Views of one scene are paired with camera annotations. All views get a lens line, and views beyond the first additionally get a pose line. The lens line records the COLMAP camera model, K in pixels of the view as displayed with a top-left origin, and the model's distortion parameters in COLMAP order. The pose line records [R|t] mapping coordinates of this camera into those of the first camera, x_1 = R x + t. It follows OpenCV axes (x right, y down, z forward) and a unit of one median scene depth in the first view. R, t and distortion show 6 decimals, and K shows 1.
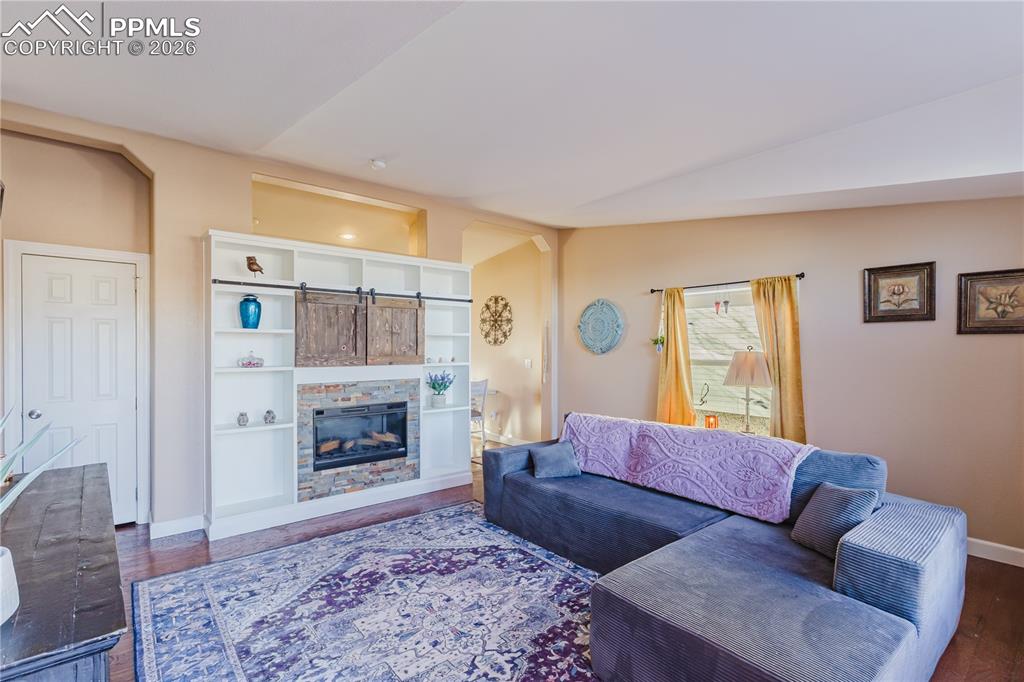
lens RADIAL K [[481.1, 0, 511.5], [0, 481.1, 343.1], [0, 0, 1]] dist [-0.001231, 0.000159]
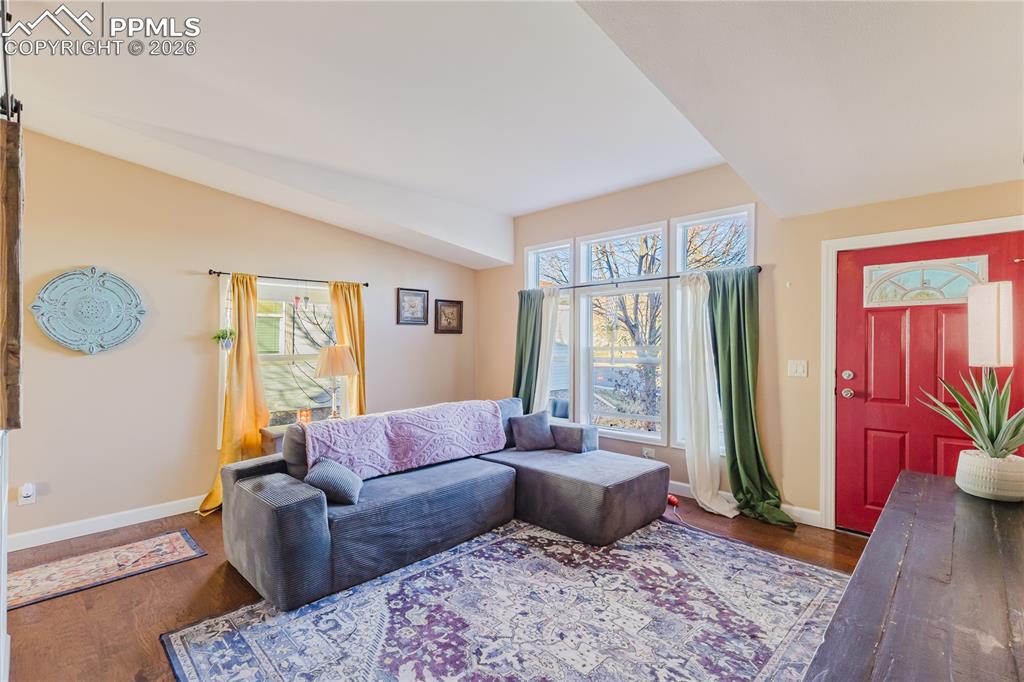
lens RADIAL K [[477.1, 0, 511.4], [0, 477.1, 341.5], [0, 0, 1]] dist [0.000011, 0.000302]
pose [[-0.098950, -0.002522, 0.995089, -0.807043], [-0.001525, 0.999996, 0.002383, 0.006213], [-0.995091, -0.001281, -0.098953, 0.864862]]
